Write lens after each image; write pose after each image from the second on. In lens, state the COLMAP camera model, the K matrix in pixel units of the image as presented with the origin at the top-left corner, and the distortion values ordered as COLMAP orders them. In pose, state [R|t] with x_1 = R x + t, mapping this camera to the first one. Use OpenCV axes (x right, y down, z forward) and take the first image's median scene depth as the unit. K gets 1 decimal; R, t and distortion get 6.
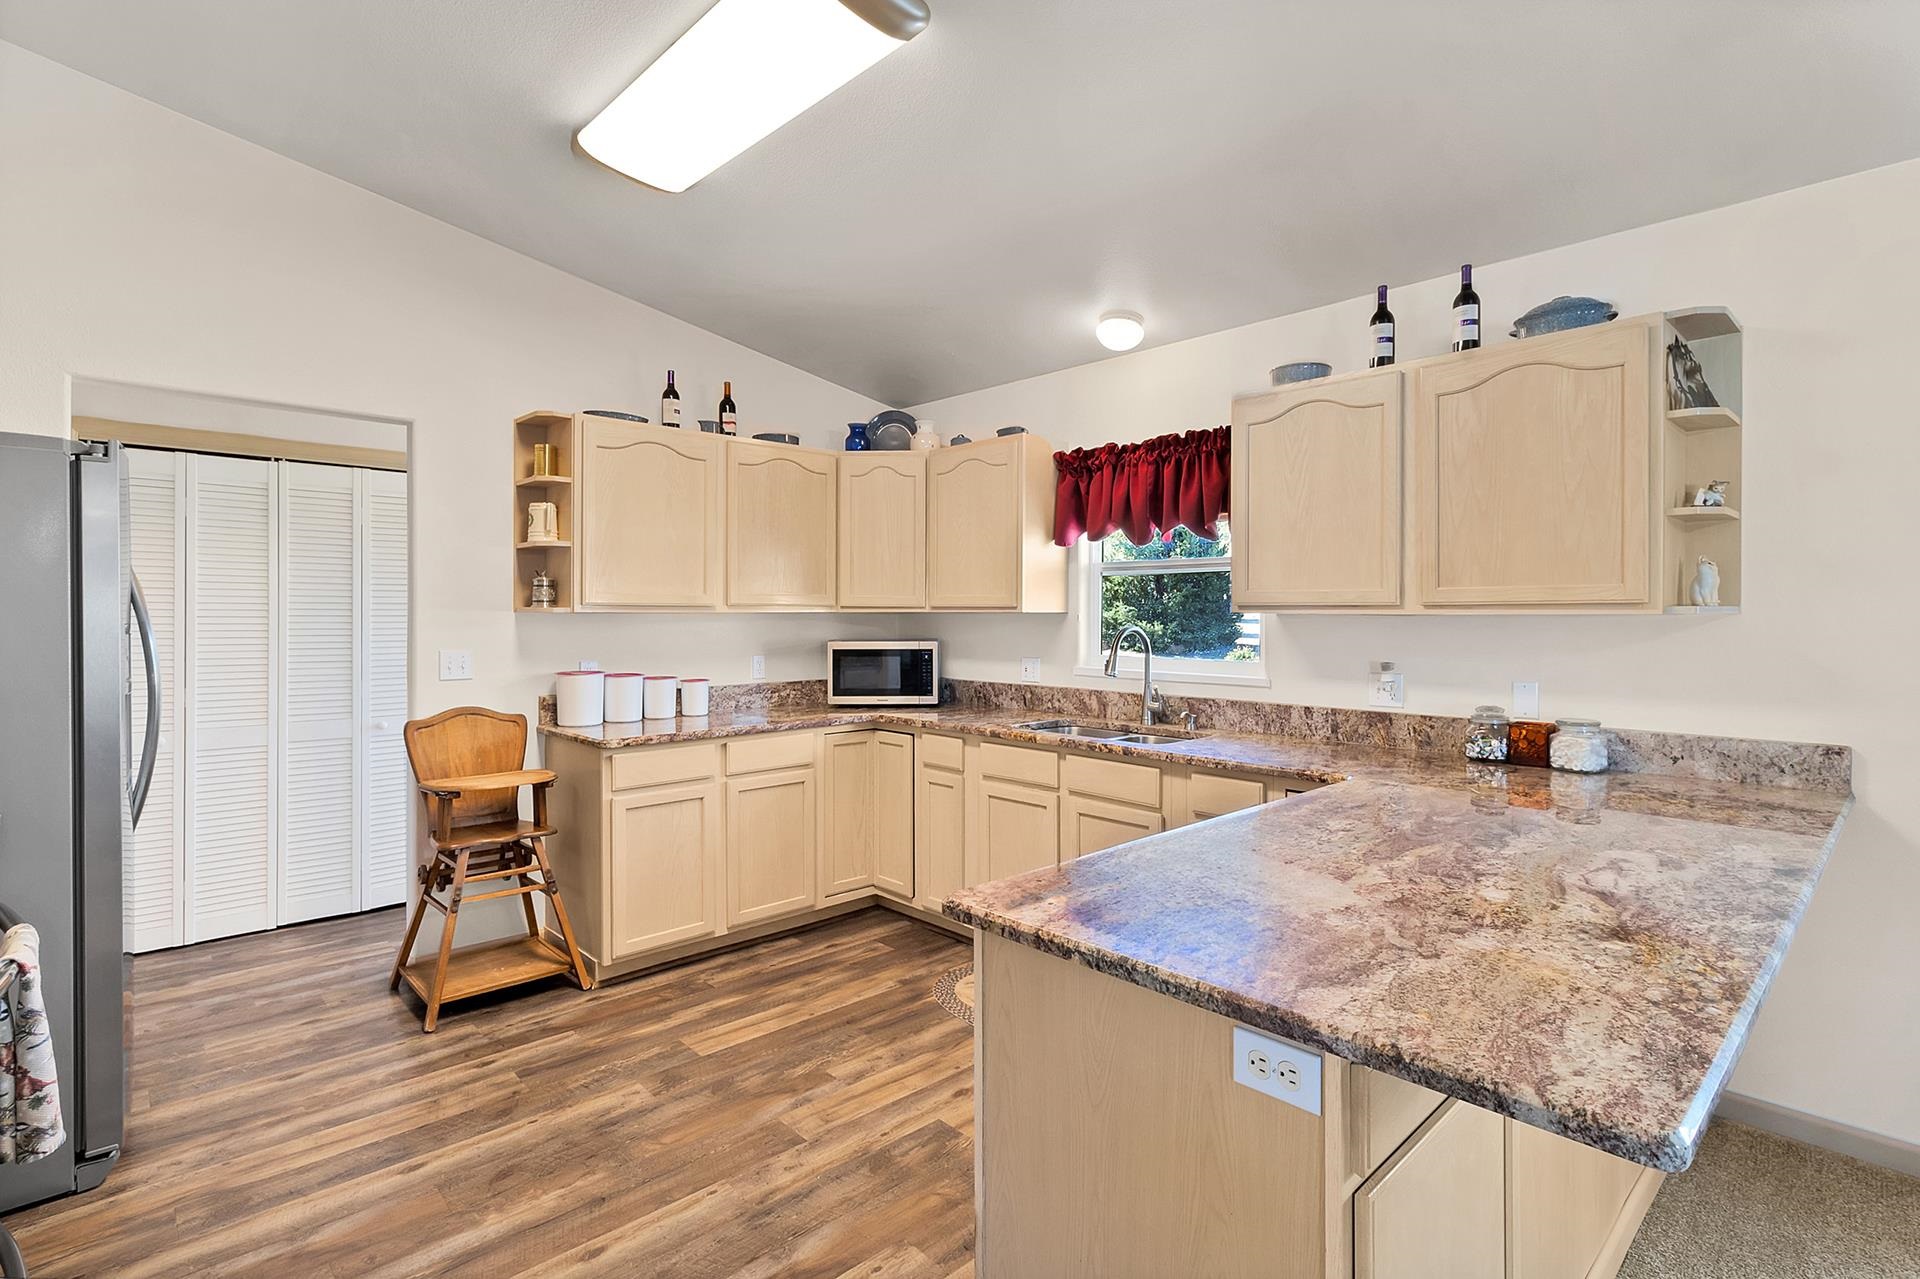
lens RADIAL K [[915.1, 0, 957.2], [0, 915.1, 613.6], [0, 0, 1]] dist [0.004950, -0.000514]
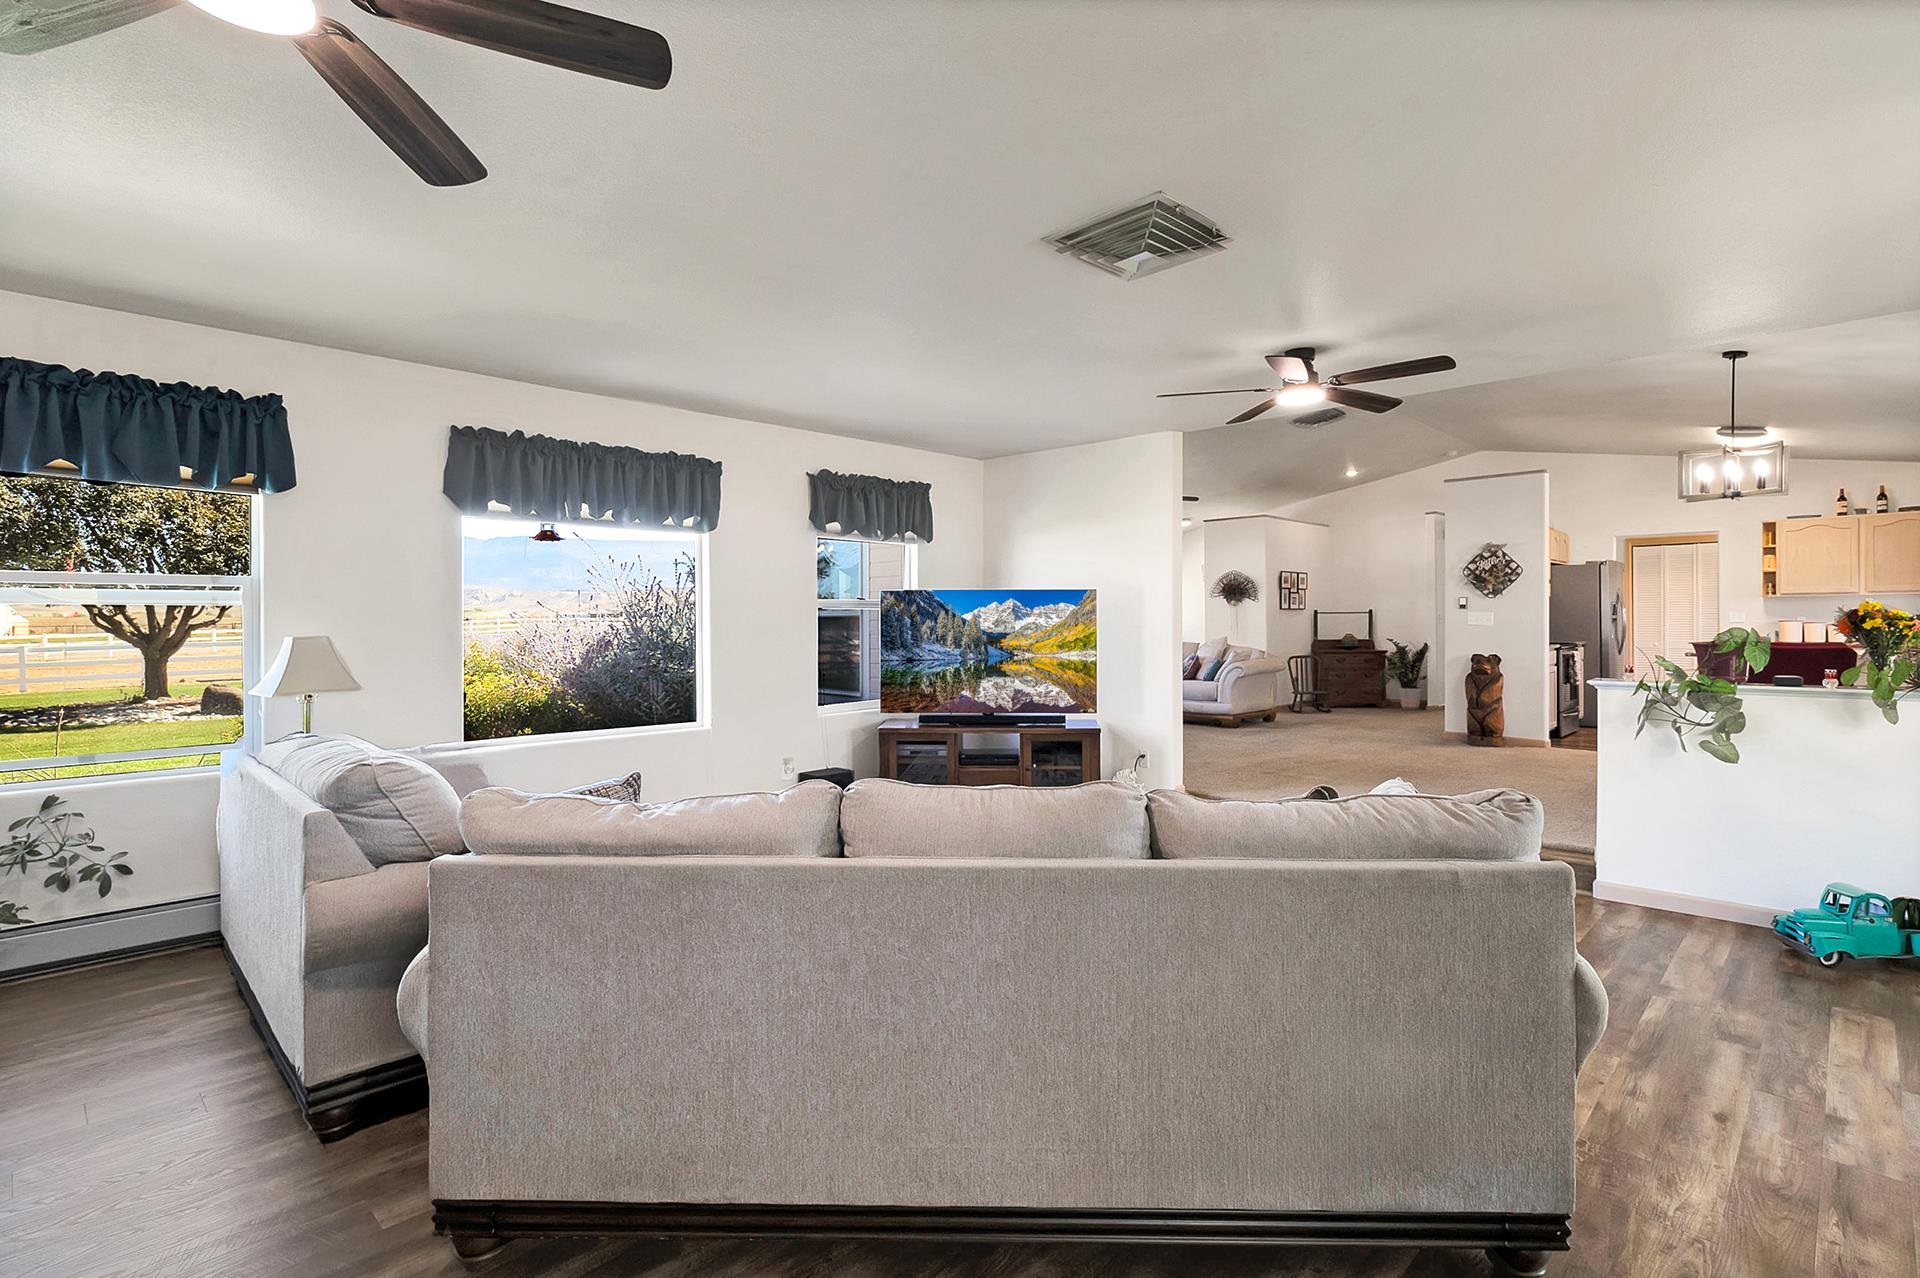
lens RADIAL K [[915.1, 0, 972.2], [0, 915.1, 627.2], [0, 0, 1]] dist [0.004950, -0.000514]
pose [[0.048711, 0.003411, -0.998807, 2.064245], [0.011329, 0.999928, 0.003968, 0.049284], [0.998749, -0.011509, 0.048669, -1.408636]]
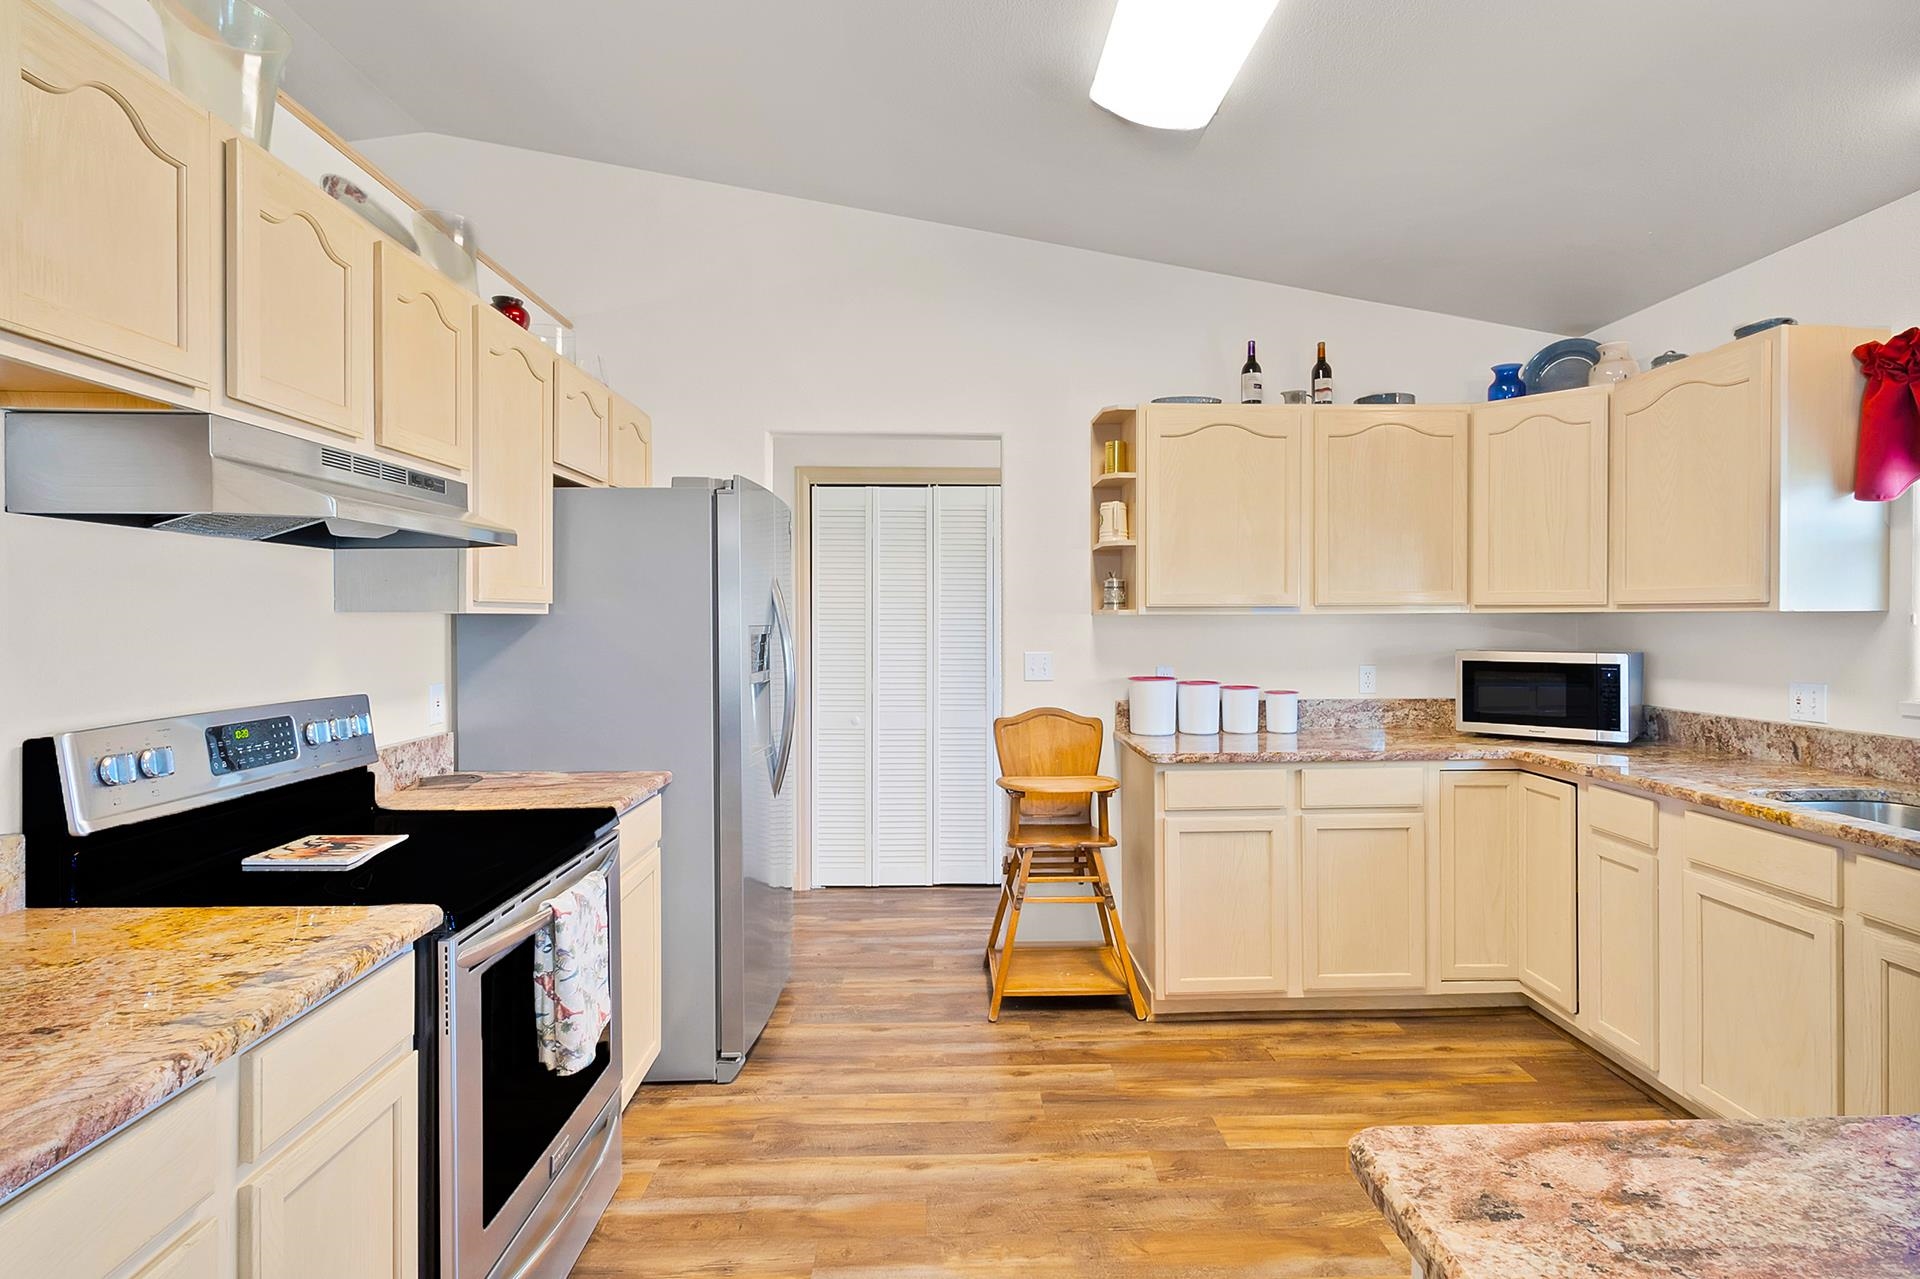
lens RADIAL K [[915.1, 0, 967.1], [0, 915.1, 622.3], [0, 0, 1]] dist [0.004950, -0.000514]
pose [[0.757060, -0.000225, -0.653345, 0.063328], [0.004361, 0.999979, 0.004709, 0.001181], [0.653331, -0.006415, 0.757046, 0.165705]]
